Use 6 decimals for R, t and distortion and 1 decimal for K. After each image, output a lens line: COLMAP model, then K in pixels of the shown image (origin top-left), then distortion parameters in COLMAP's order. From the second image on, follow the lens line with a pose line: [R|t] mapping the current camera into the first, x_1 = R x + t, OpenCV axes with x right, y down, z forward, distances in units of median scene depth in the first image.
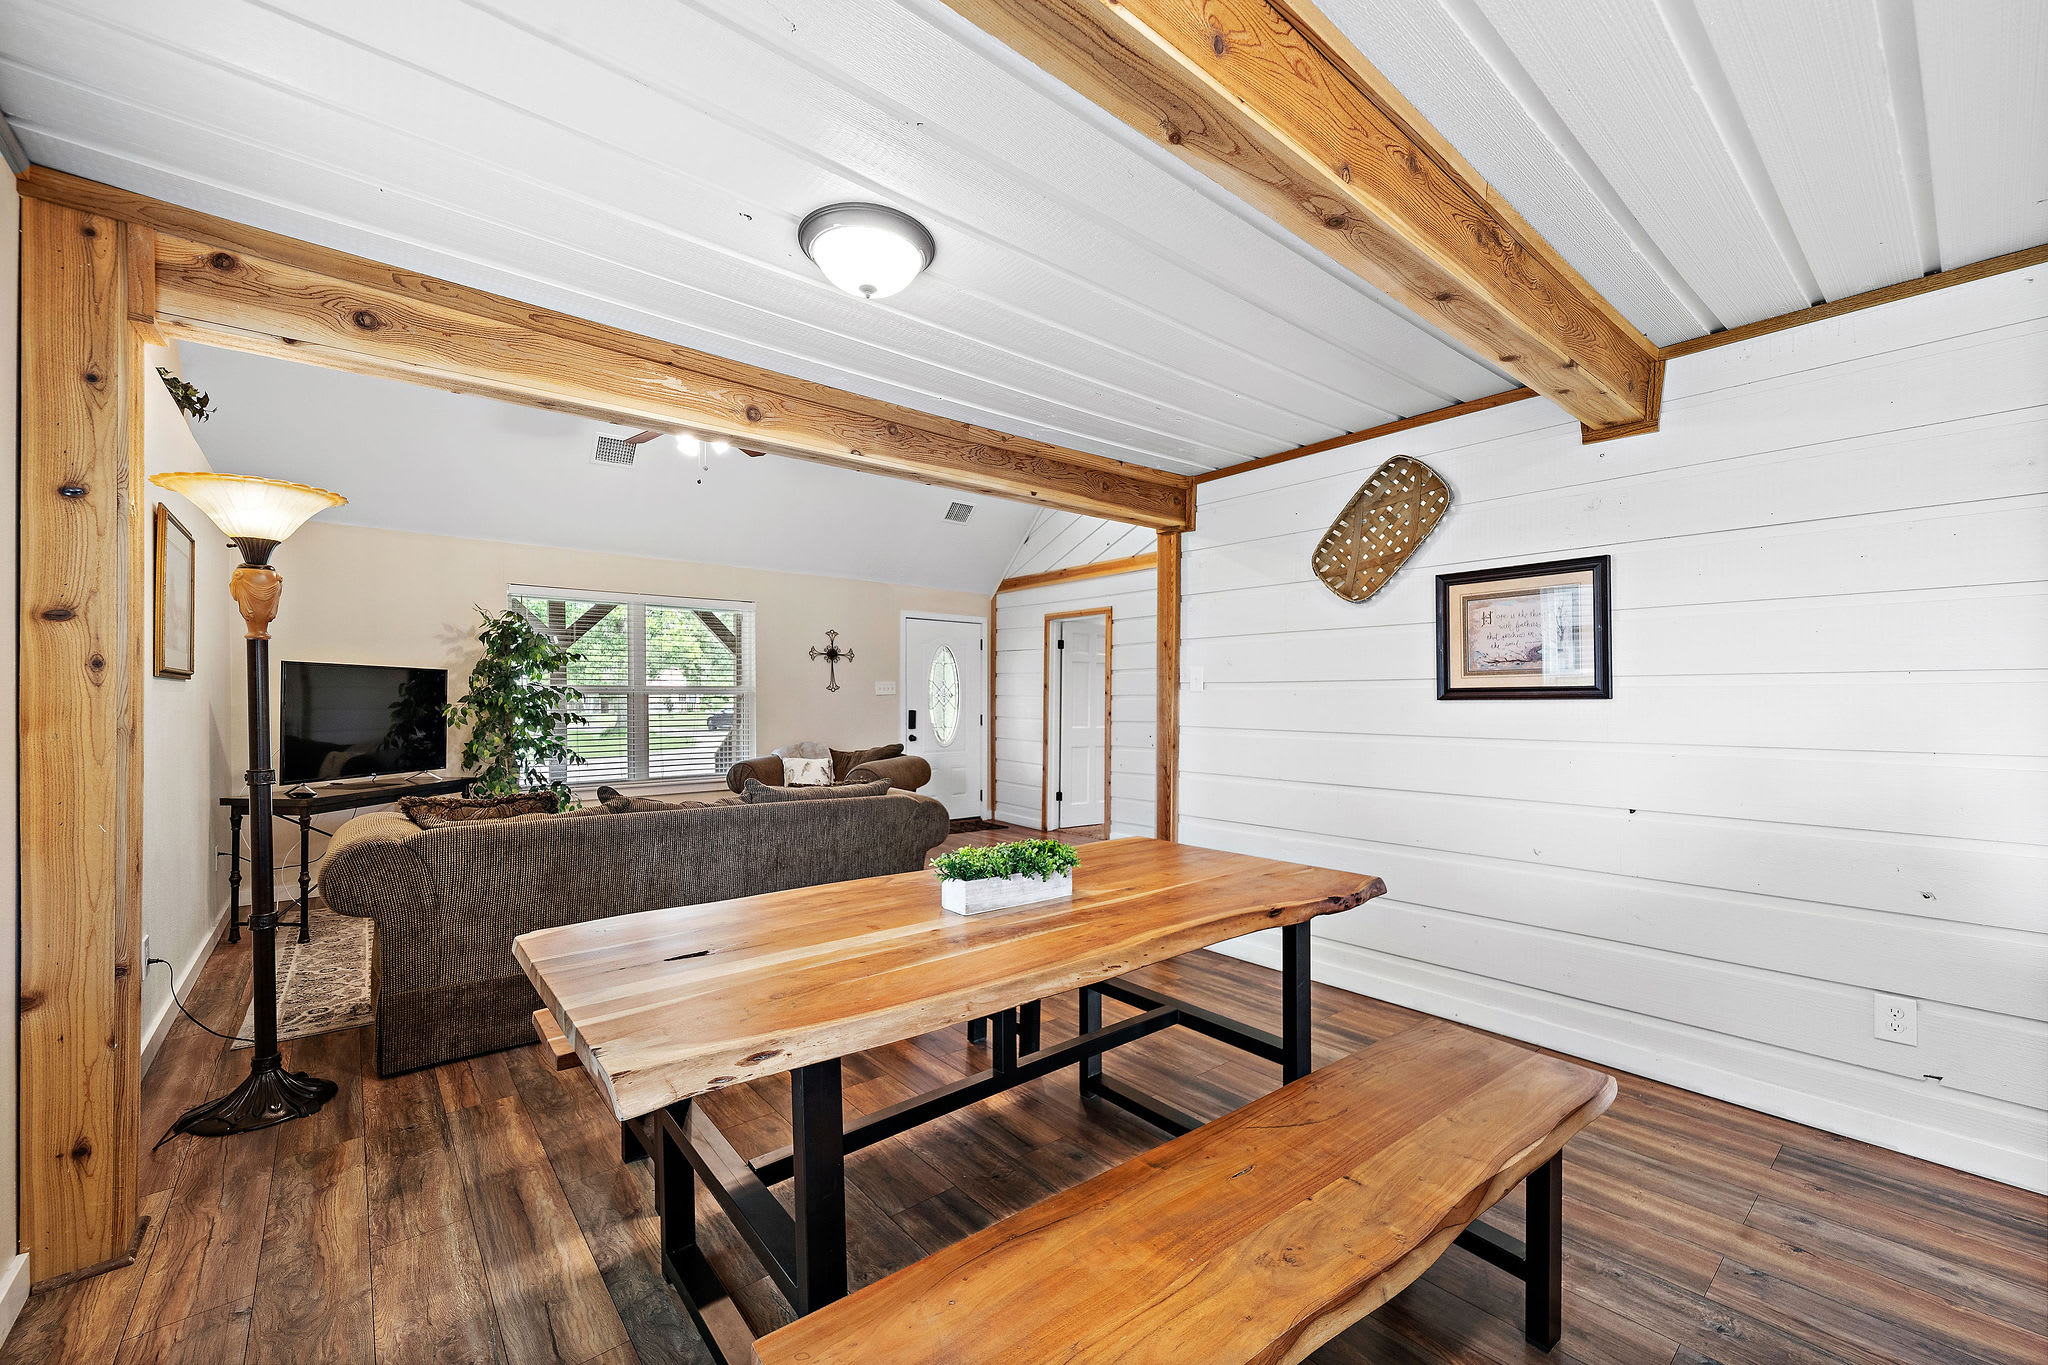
lens RADIAL K [[815.6, 0, 1029.5], [0, 815.6, 693.5], [0, 0, 1]] dist [0.000611, 0.000089]
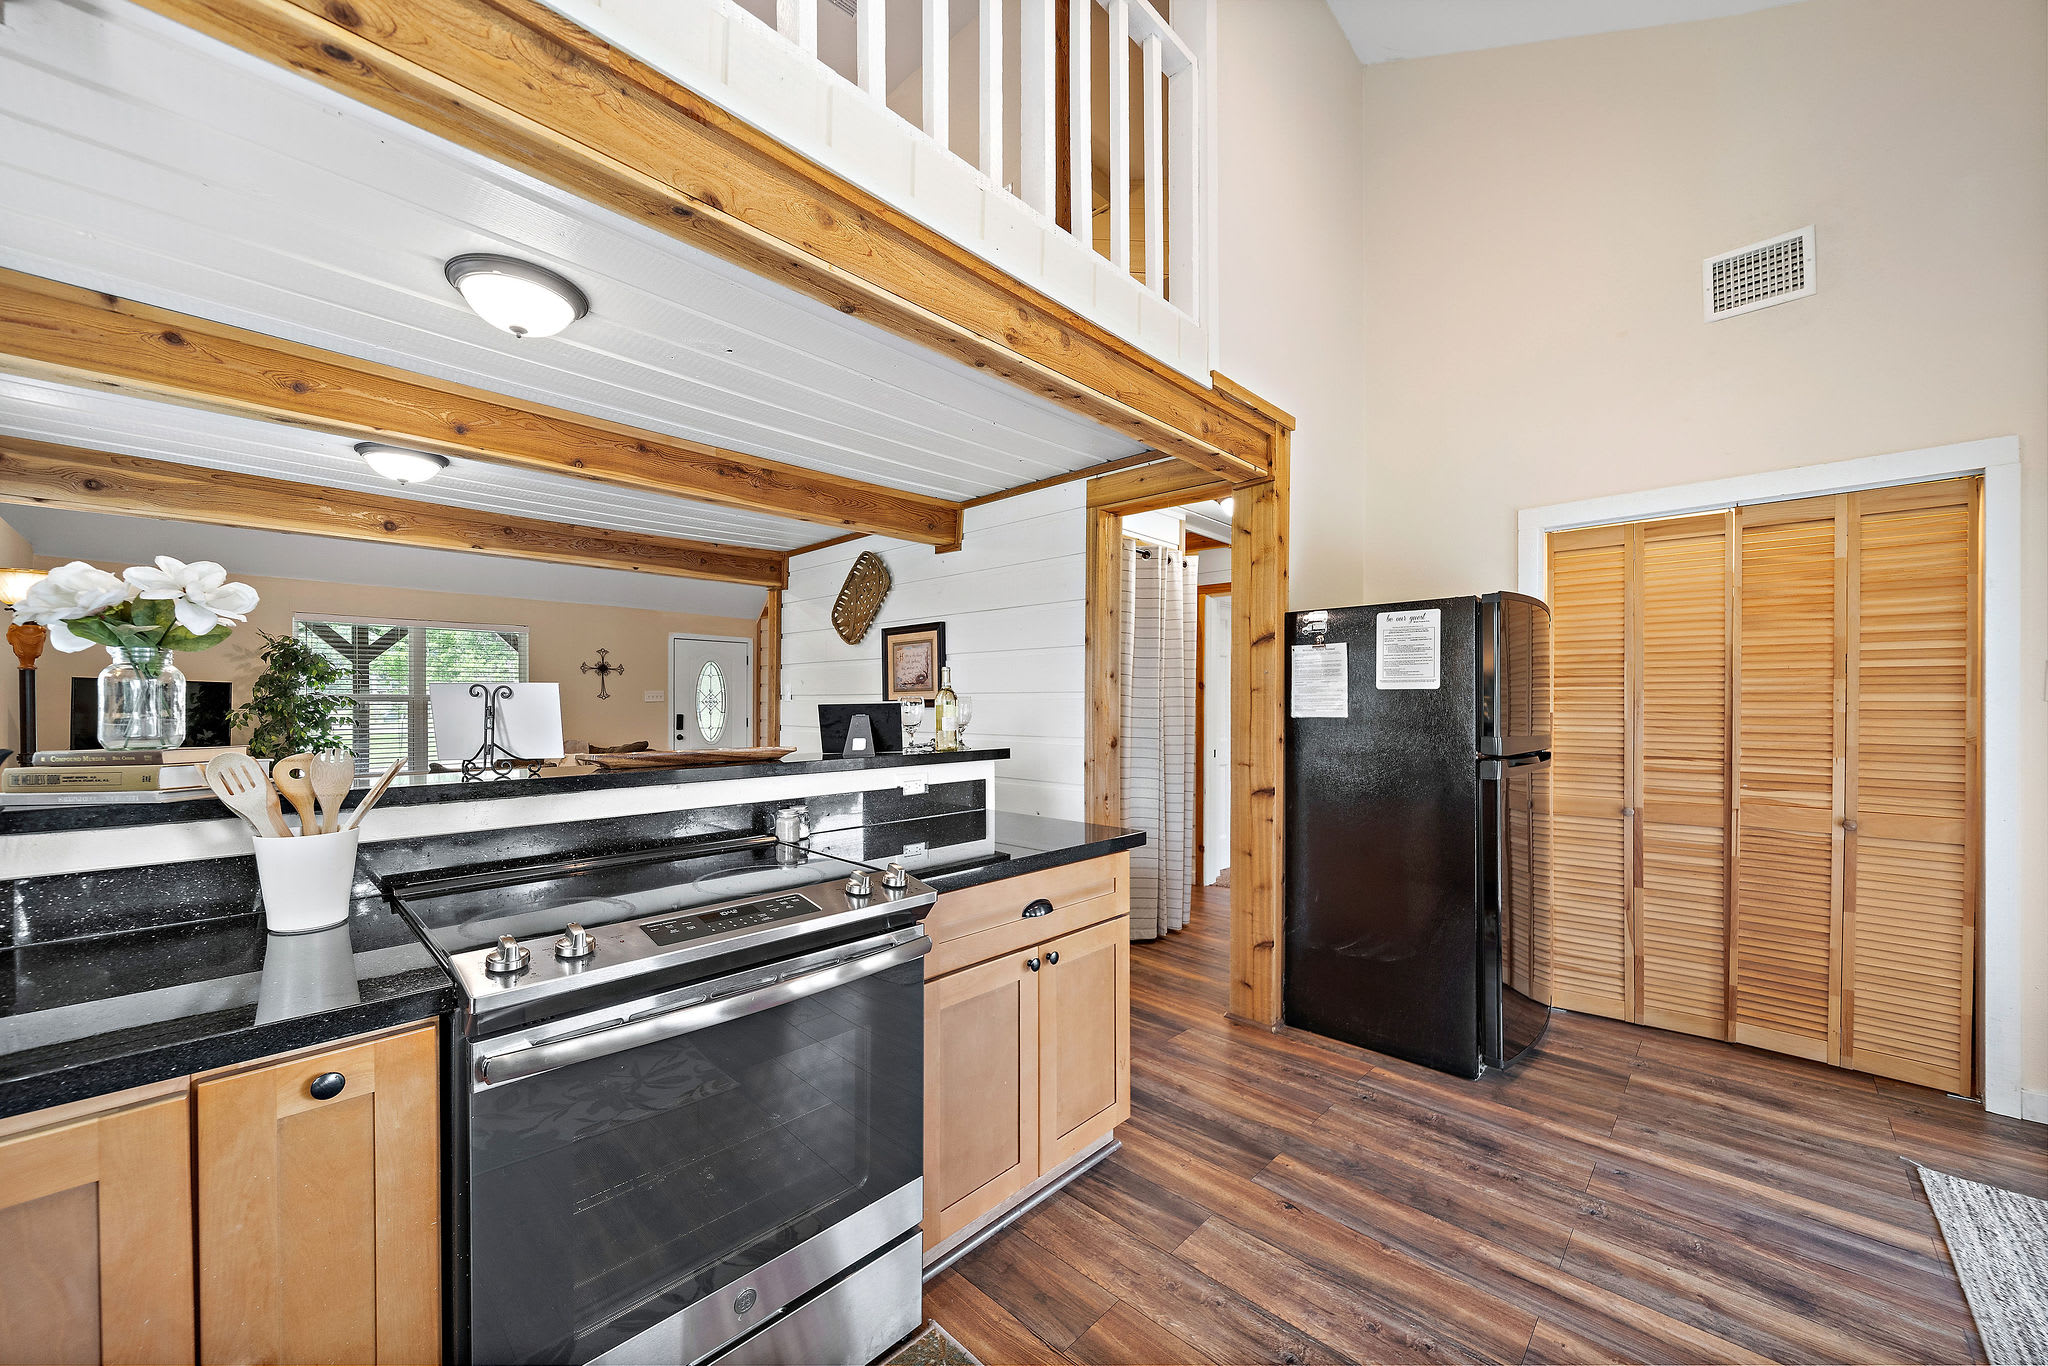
lens RADIAL K [[774.6, 0, 1023.7], [0, 774.6, 695.2], [0, 0, 1]] dist [-0.000935, -0.000101]
pose [[0.993891, 0.001805, 0.110350, 0.369599], [-0.001338, 0.999990, -0.004302, -0.006181], [-0.110357, 0.004129, 0.993883, -0.320227]]
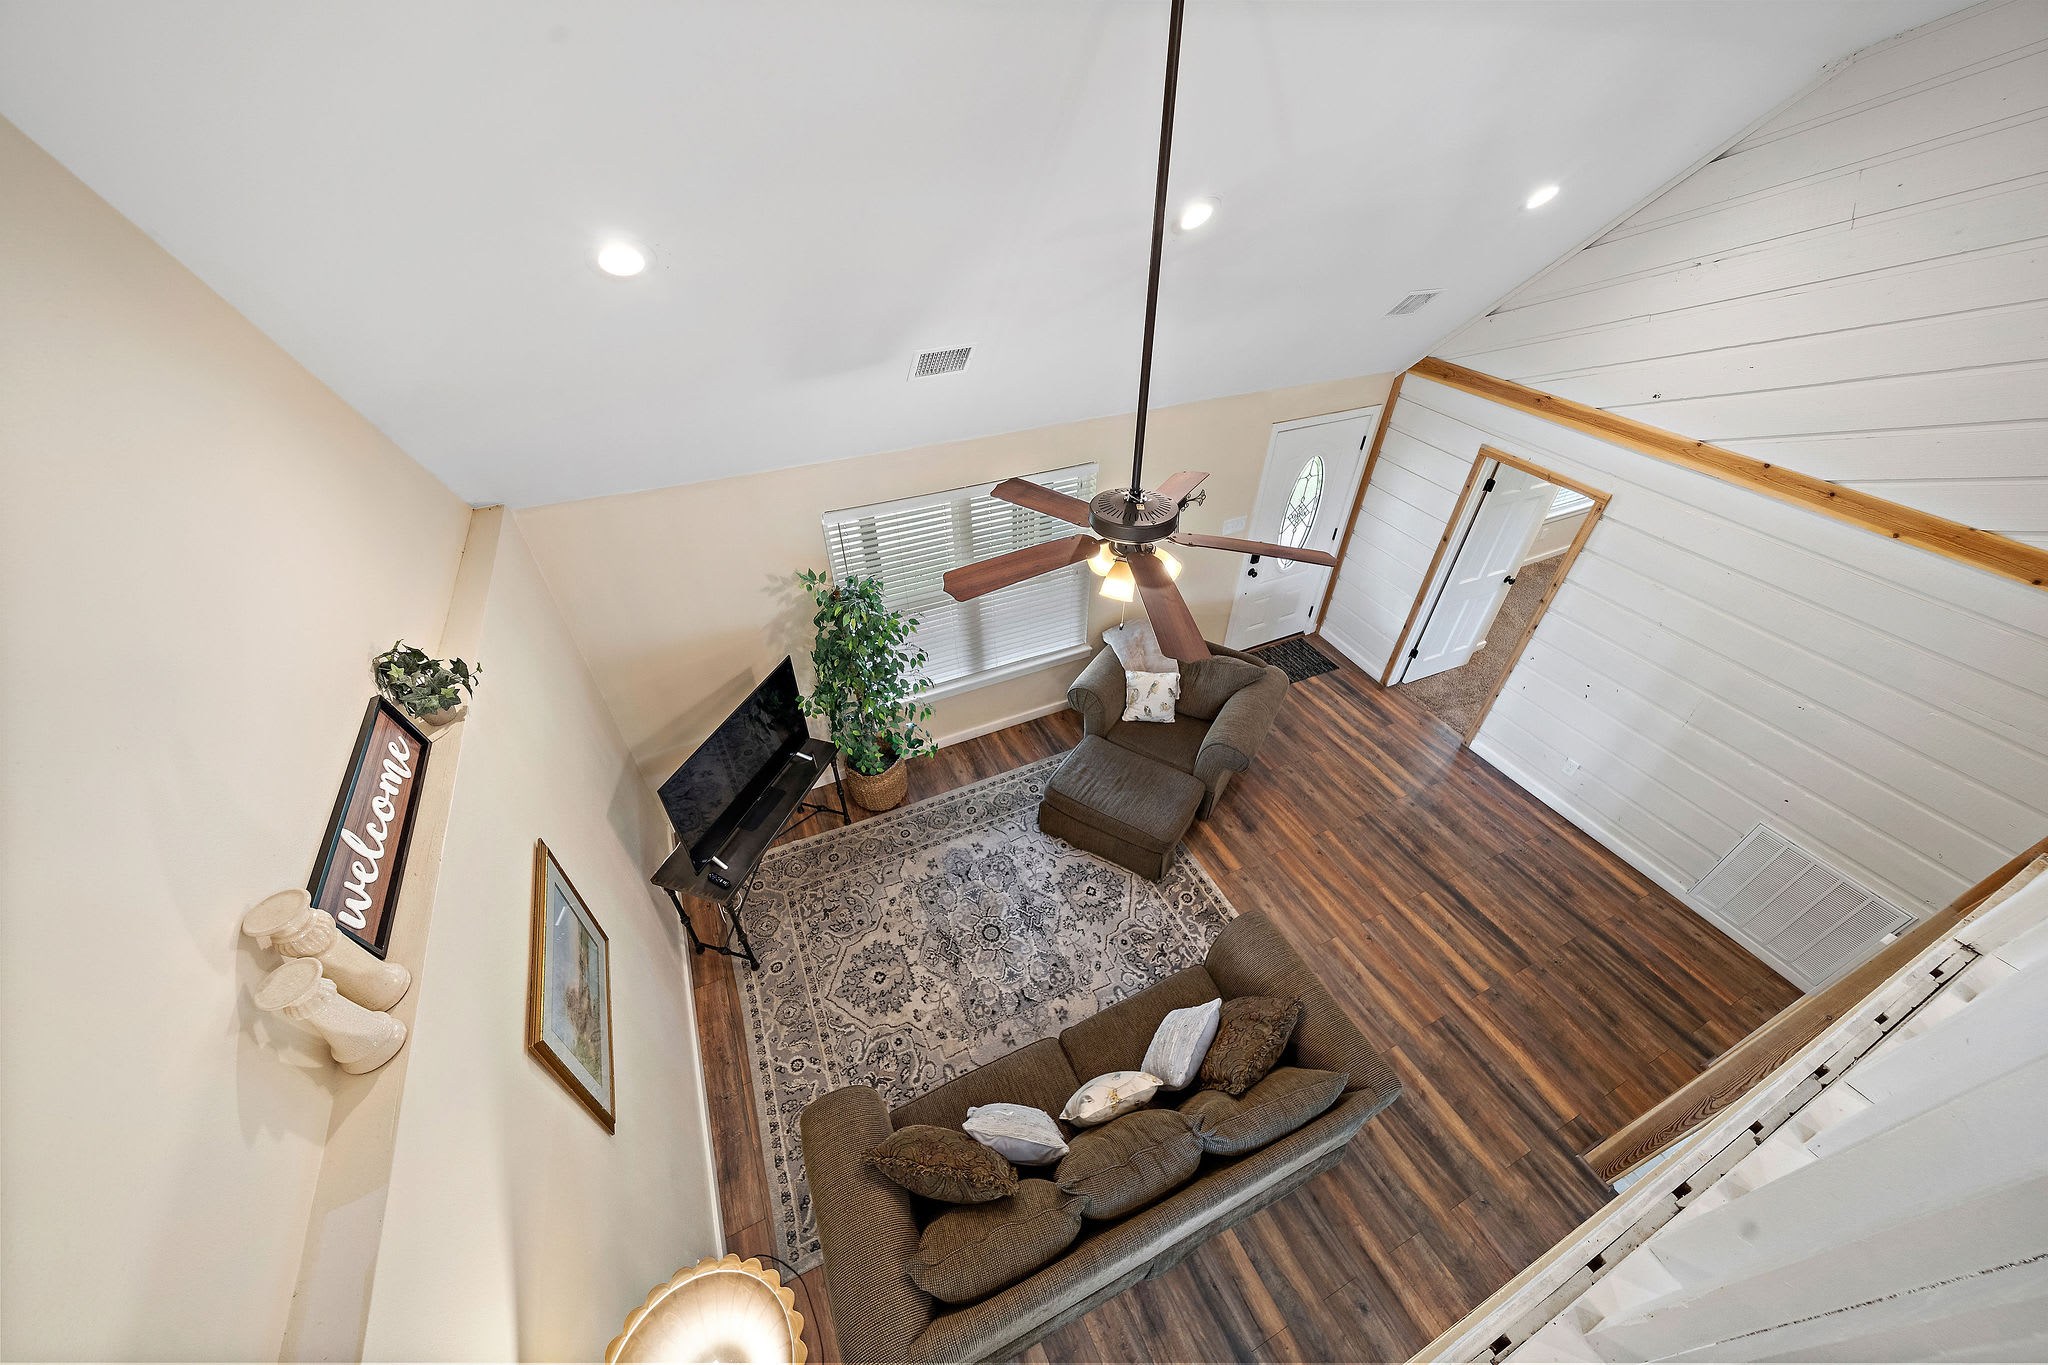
lens RADIAL K [[724.9, 0, 1023.4], [0, 724.9, 692.8], [0, 0, 1]] dist [-0.001229, -0.000046]
pose [[0.966913, 0.165716, -0.193951, -0.316694], [-0.002180, 0.765617, 0.643292, -0.511298], [0.255096, -0.621585, 0.740647, 0.467757]]
